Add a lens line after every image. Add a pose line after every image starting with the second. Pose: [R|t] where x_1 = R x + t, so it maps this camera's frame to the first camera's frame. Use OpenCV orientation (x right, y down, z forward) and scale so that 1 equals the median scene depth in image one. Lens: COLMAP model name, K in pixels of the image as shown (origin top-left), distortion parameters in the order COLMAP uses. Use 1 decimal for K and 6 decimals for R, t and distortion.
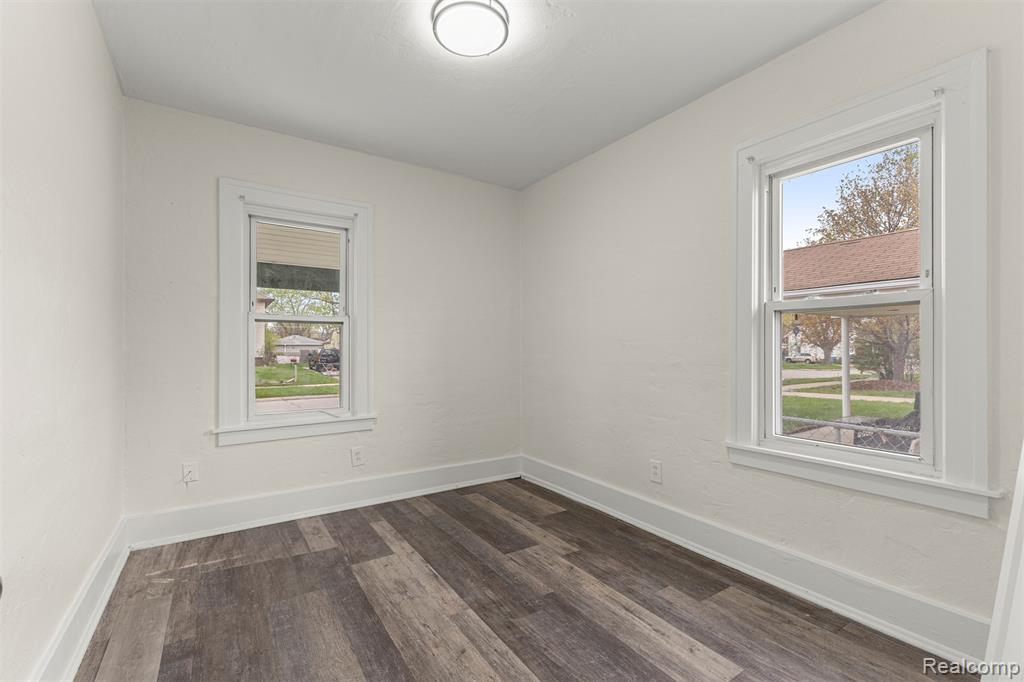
lens RADIAL K [[441.7, 0, 519.3], [0, 441.7, 344.4], [0, 0, 1]] dist [0.005466, -0.001351]
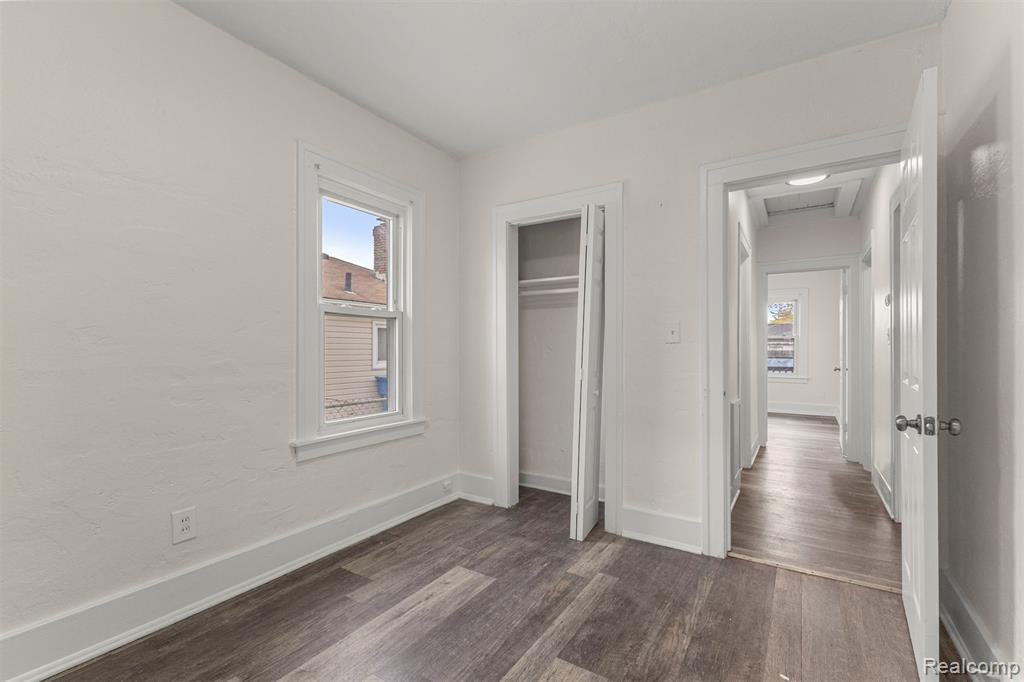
lens RADIAL K [[441.7, 0, 512.5], [0, 441.7, 344.9], [0, 0, 1]] dist [0.005466, -0.001351]
pose [[-0.395504, 0.002941, 0.918460, -0.704041], [-0.015178, 0.999837, -0.009738, 0.011661], [-0.918339, -0.017792, -0.395395, 1.101179]]
